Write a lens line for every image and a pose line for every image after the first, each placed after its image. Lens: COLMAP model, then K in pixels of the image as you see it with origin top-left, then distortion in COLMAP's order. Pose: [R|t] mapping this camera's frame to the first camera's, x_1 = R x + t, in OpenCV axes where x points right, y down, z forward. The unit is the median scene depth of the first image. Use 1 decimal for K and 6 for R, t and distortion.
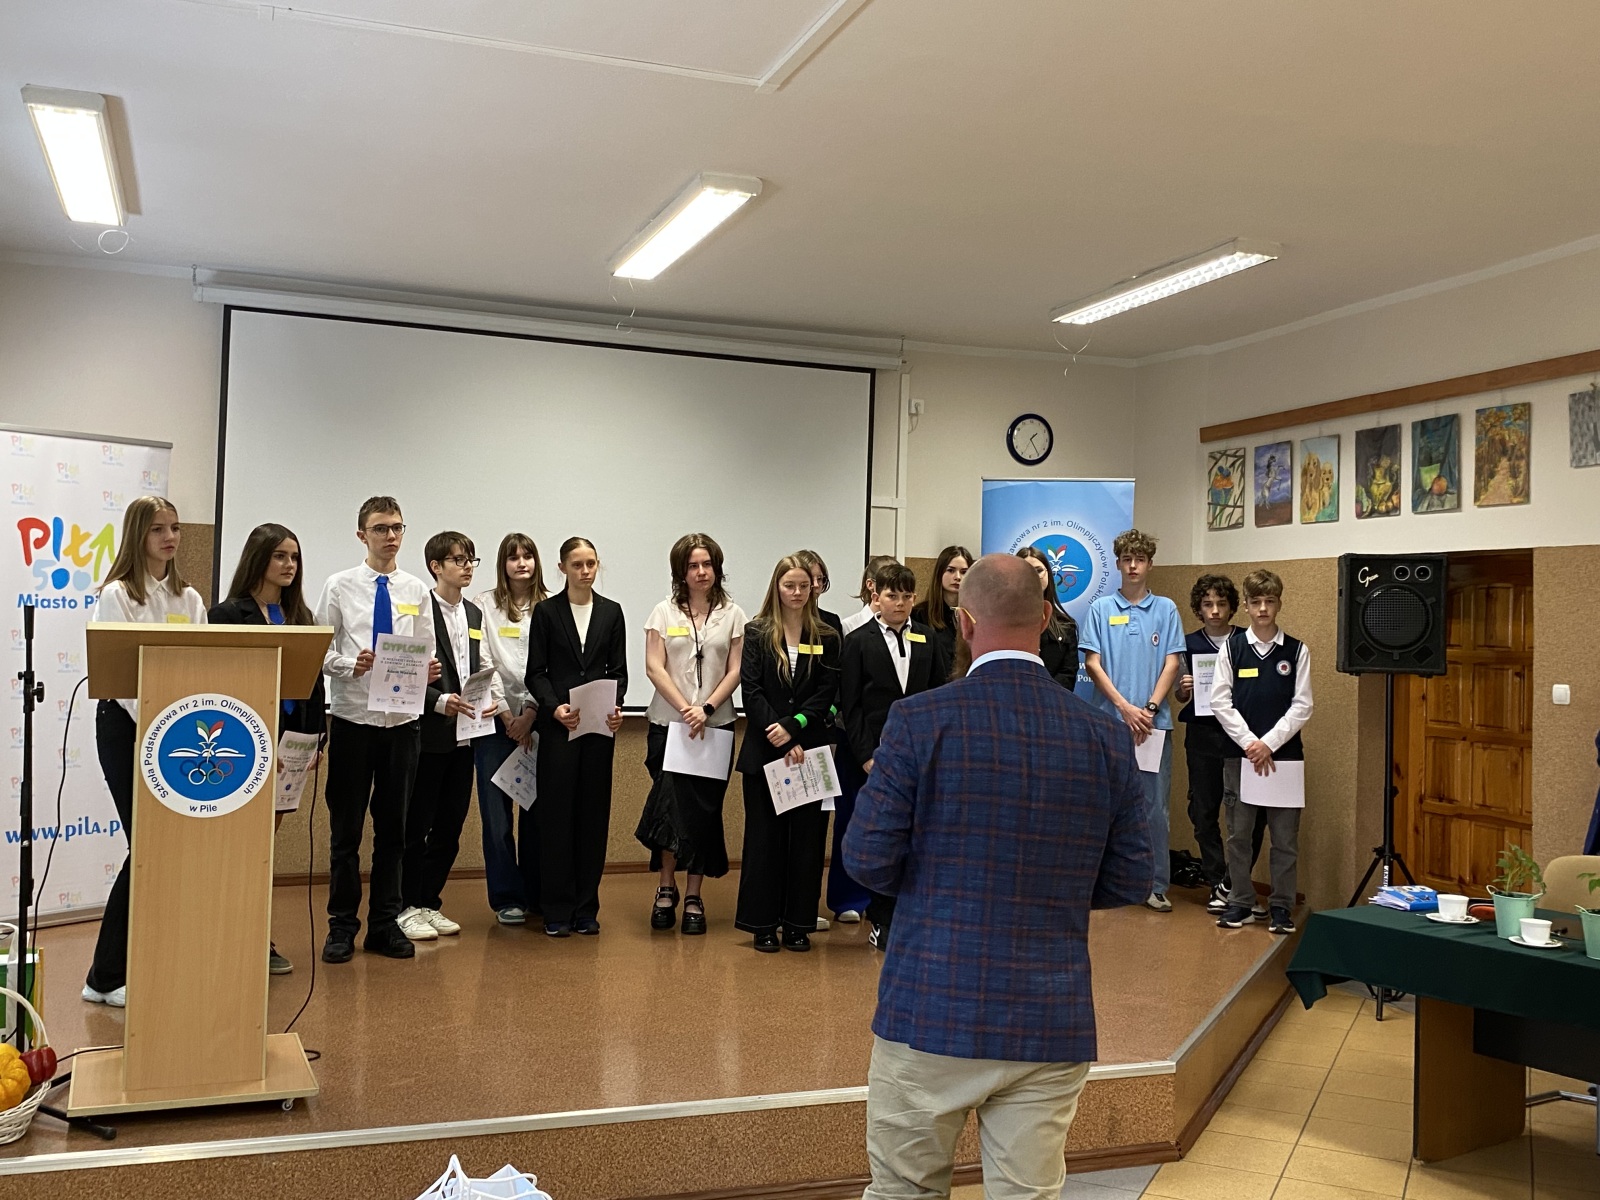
lens RADIAL K [[1592.0, 0, 777.4], [0, 1592.0, 590.6], [0, 0, 1]] dist [0.010827, 0.000000]
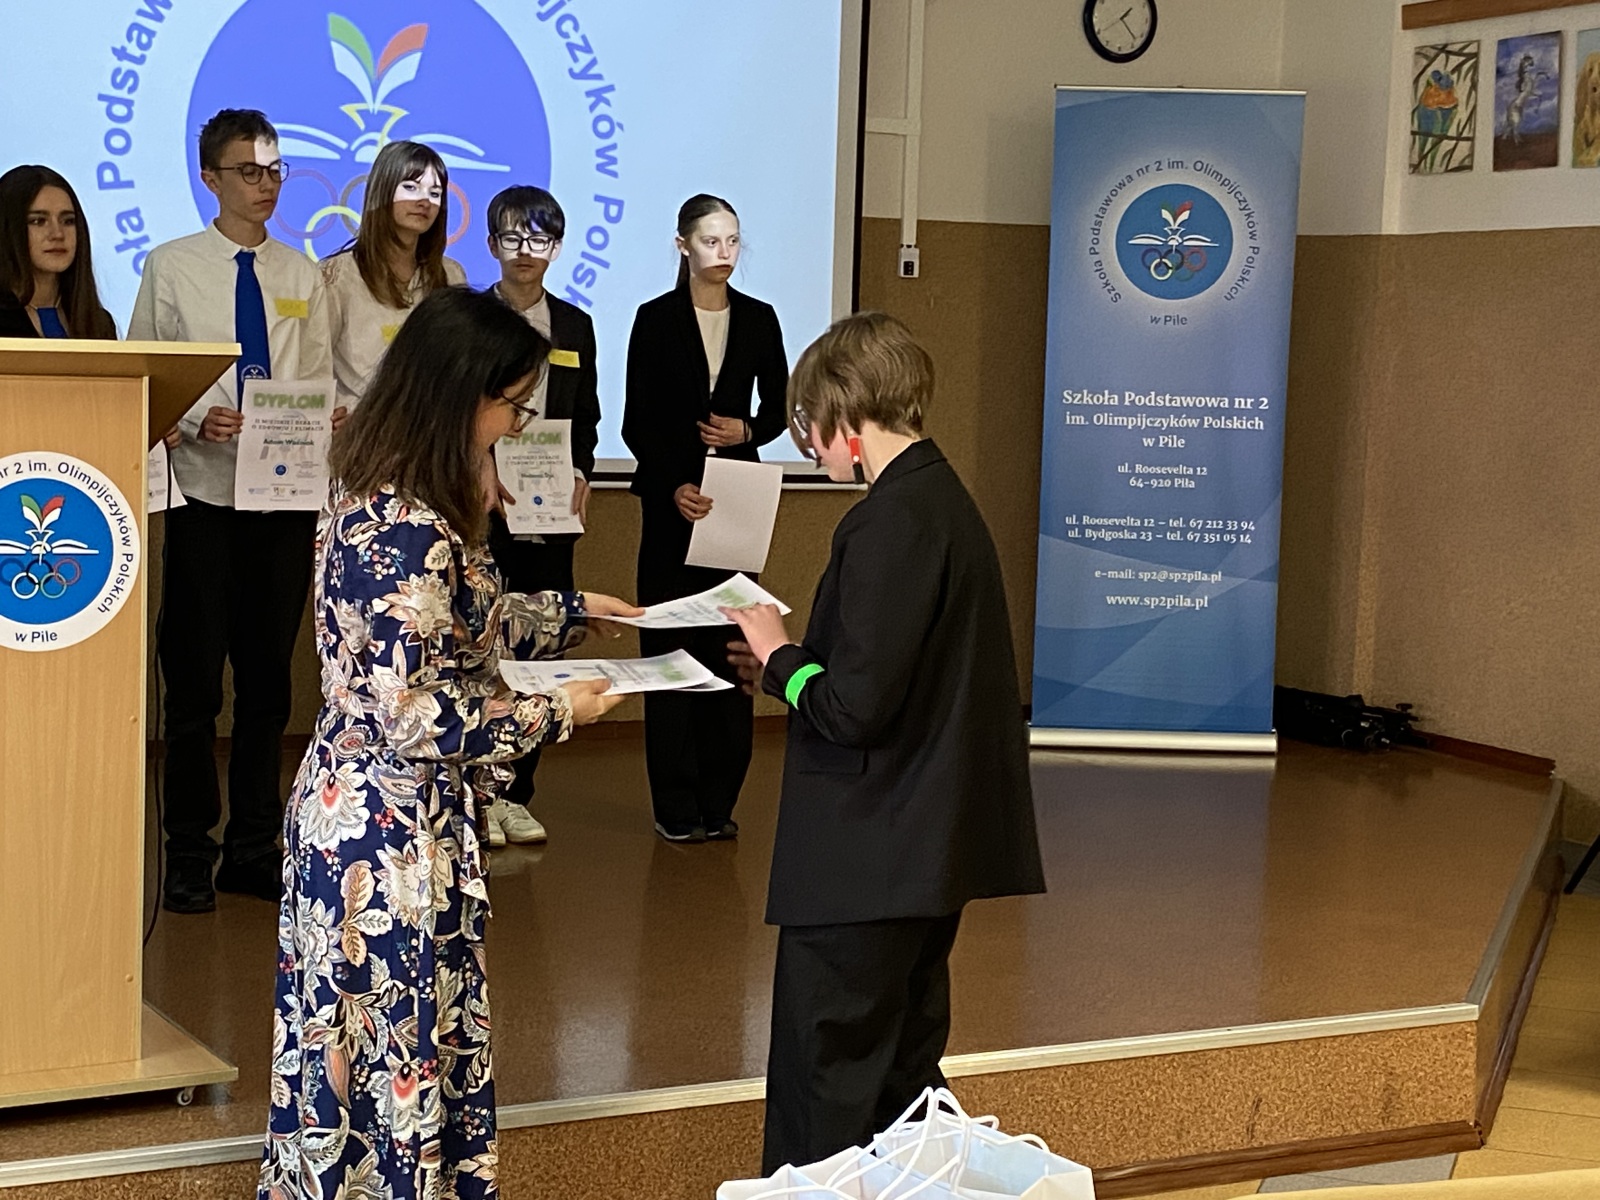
lens RADIAL K [[2780.9, 0, 805.9], [0, 2780.9, 609.9], [0, 0, 1]] dist [0.111970, 0.000000]
pose [[0.992393, -0.007597, 0.122873, -0.115086], [-0.007900, 0.992108, 0.125141, -0.007367], [-0.122854, -0.125160, 0.984501, -0.063845]]
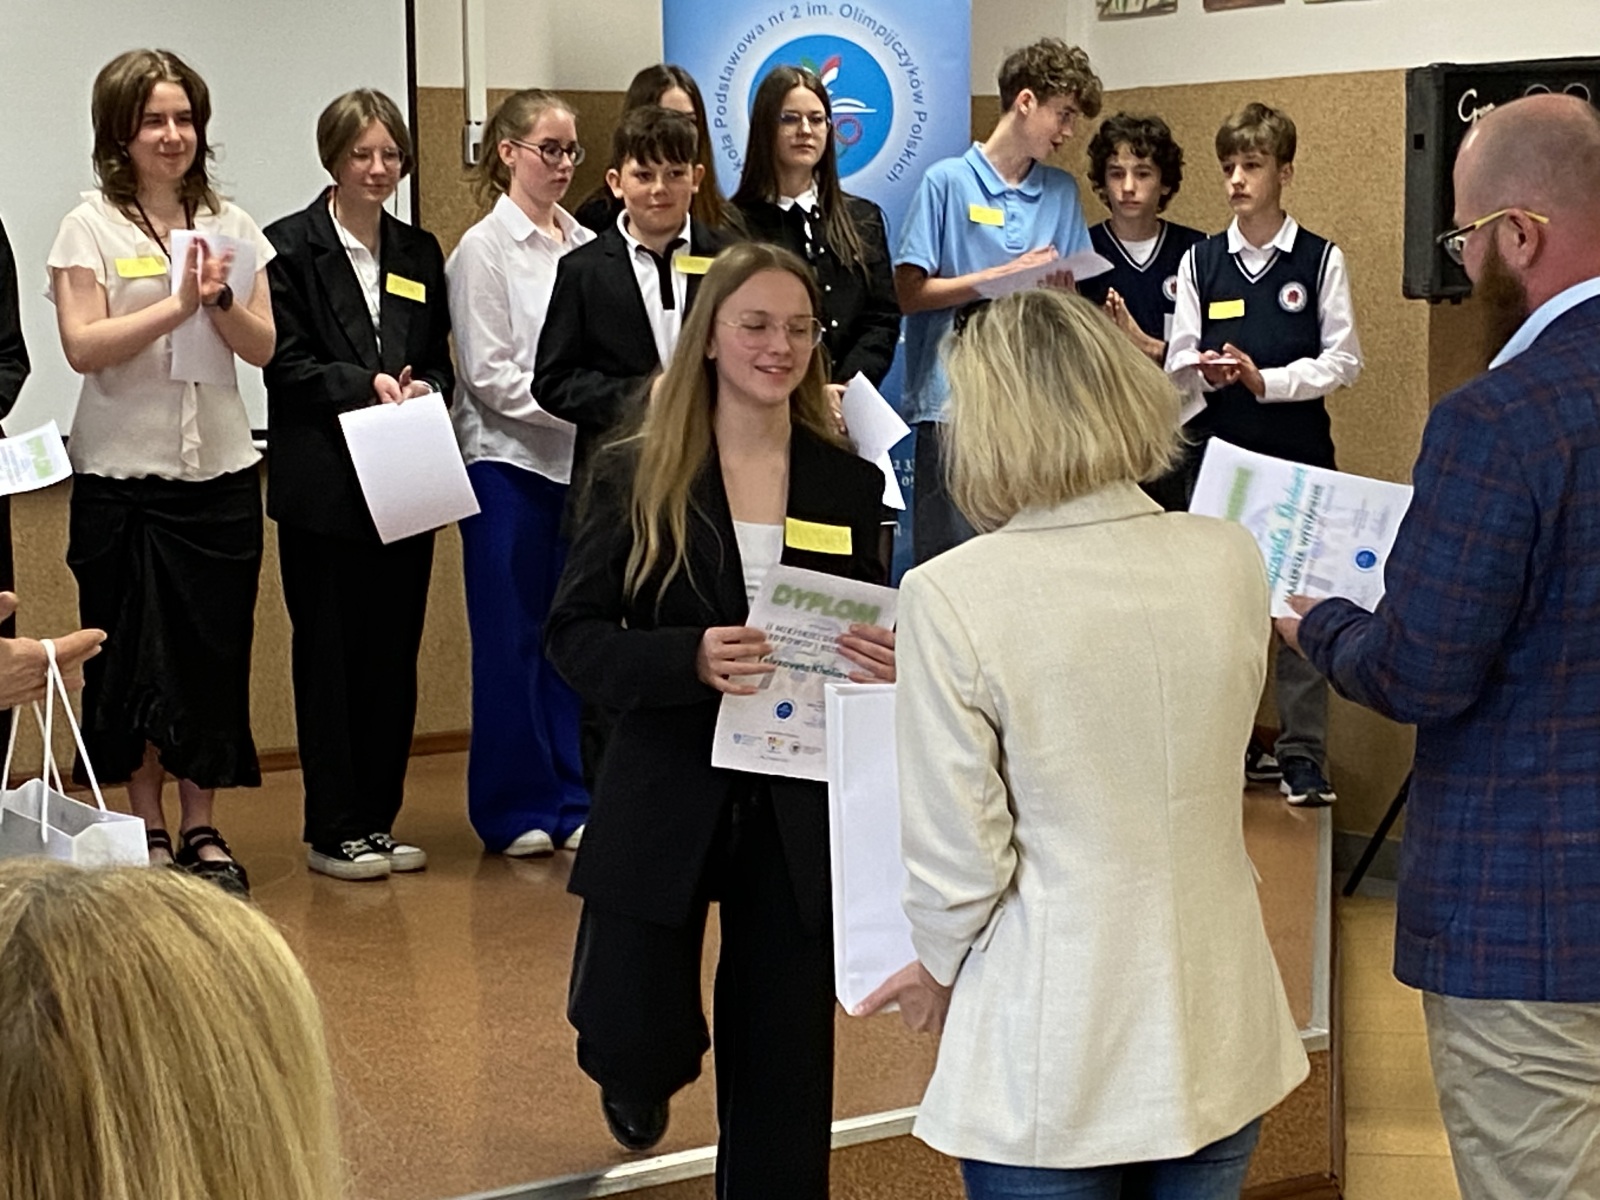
lens RADIAL K [[3717.2, 0, 844.4], [0, 3717.2, 620.8], [0, 0, 1]] dist [0.242159, 0.000000]
pose [[0.953379, -0.063853, 0.294944, -0.187733], [0.024877, 0.990661, 0.134058, -0.012977], [-0.300749, -0.120471, 0.946064, -0.099281]]
